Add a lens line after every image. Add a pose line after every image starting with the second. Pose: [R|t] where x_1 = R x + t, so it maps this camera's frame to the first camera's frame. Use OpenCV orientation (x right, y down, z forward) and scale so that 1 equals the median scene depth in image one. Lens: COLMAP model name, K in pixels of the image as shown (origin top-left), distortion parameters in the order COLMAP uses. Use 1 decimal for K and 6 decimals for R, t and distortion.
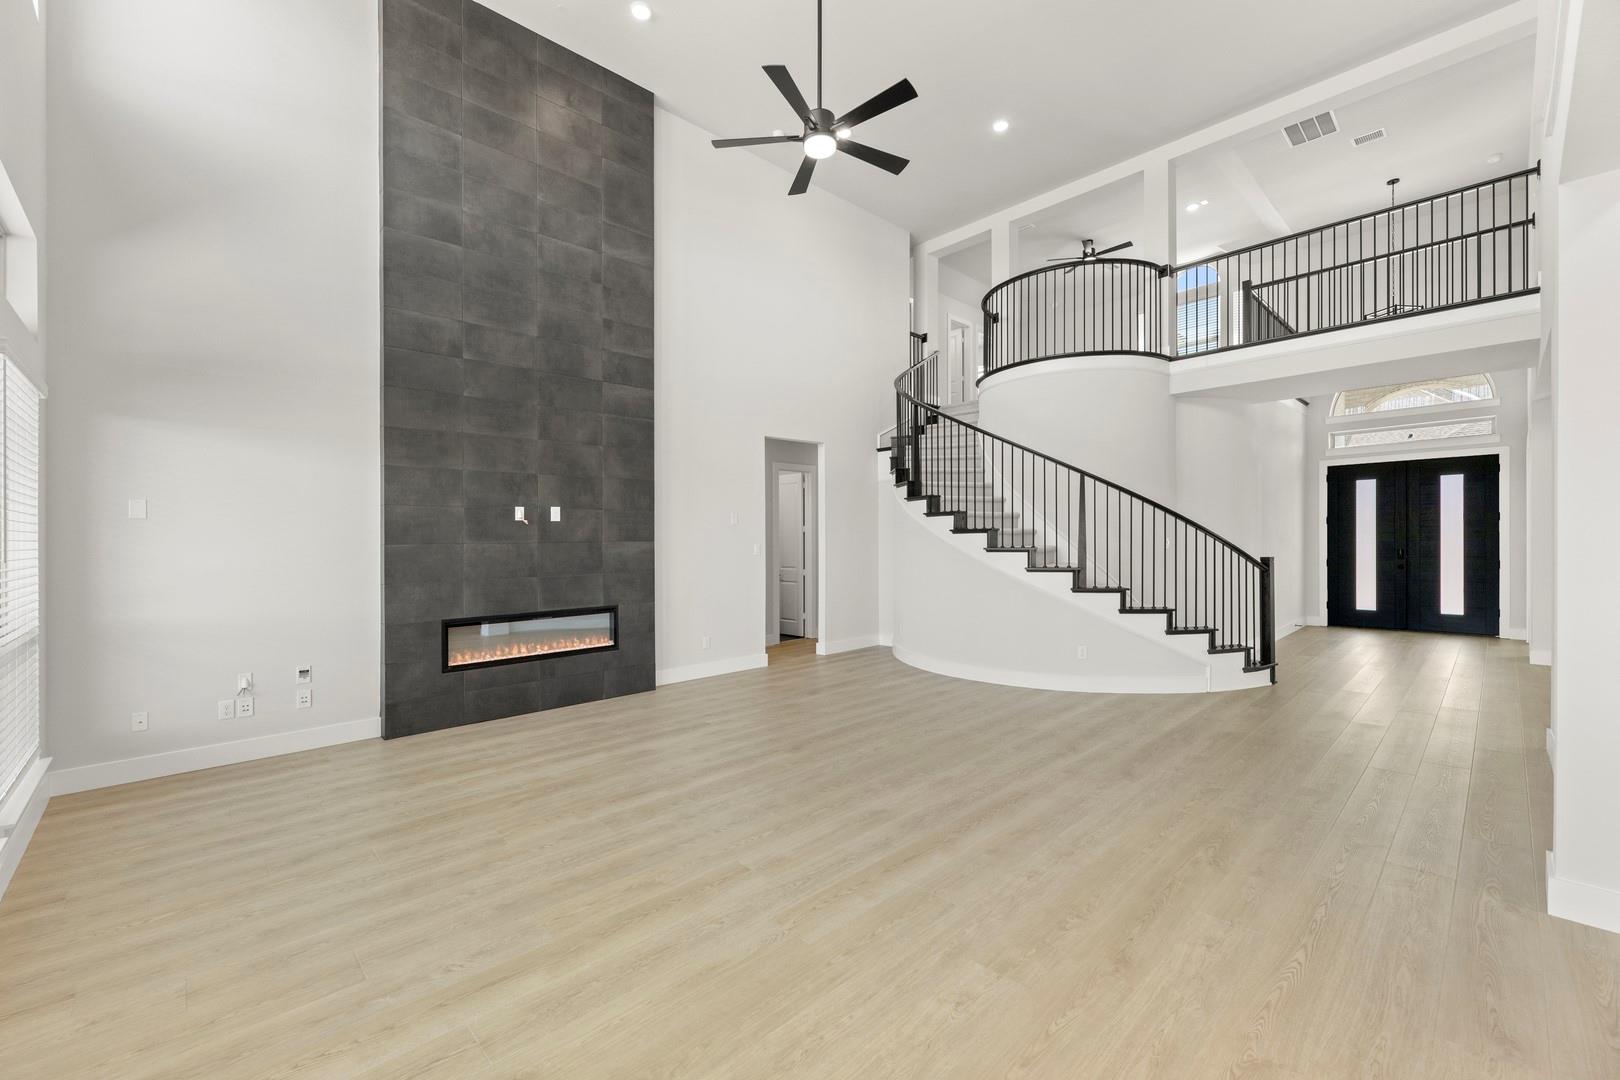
lens RADIAL K [[667.5, 0, 811.3], [0, 667.5, 539.8], [0, 0, 1]] dist [0.000720, -0.000125]
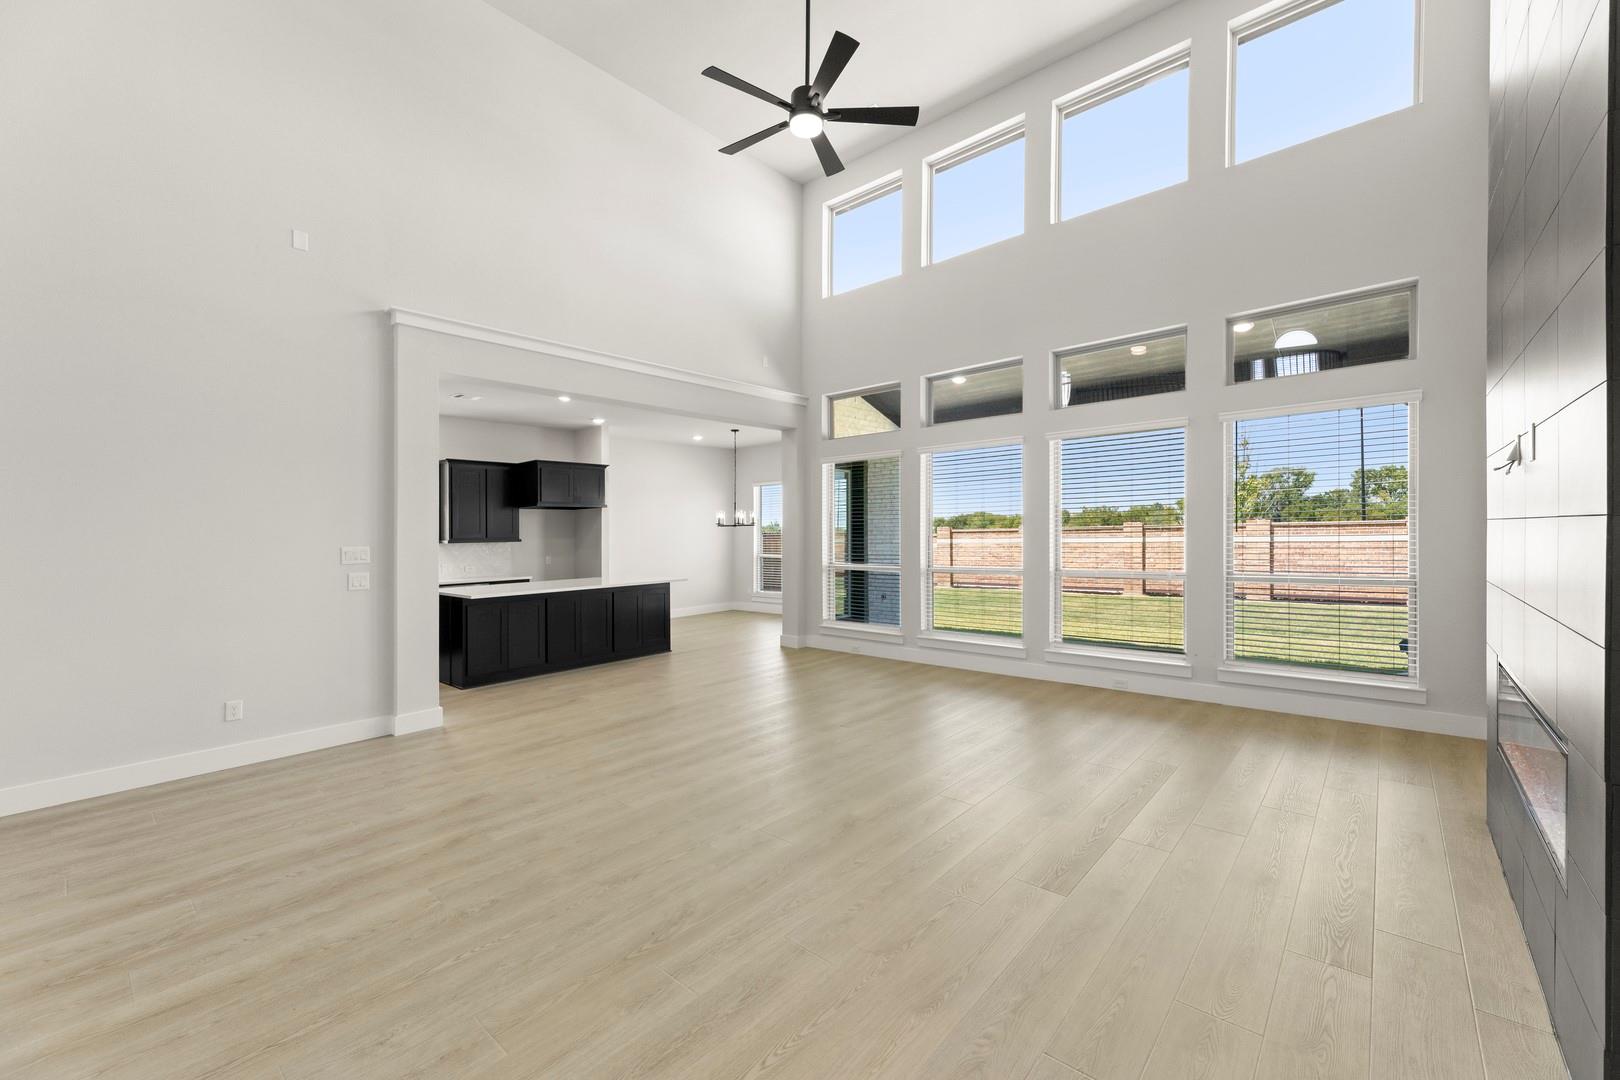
lens RADIAL K [[643.8, 0, 807.1], [0, 643.8, 538.5], [0, 0, 1]] dist [0.001096, 0.000128]
pose [[-0.996562, 0.023729, -0.079383, 0.070180], [0.023164, 0.999699, 0.008033, -0.002767], [0.079550, 0.006167, -0.996812, 1.681883]]
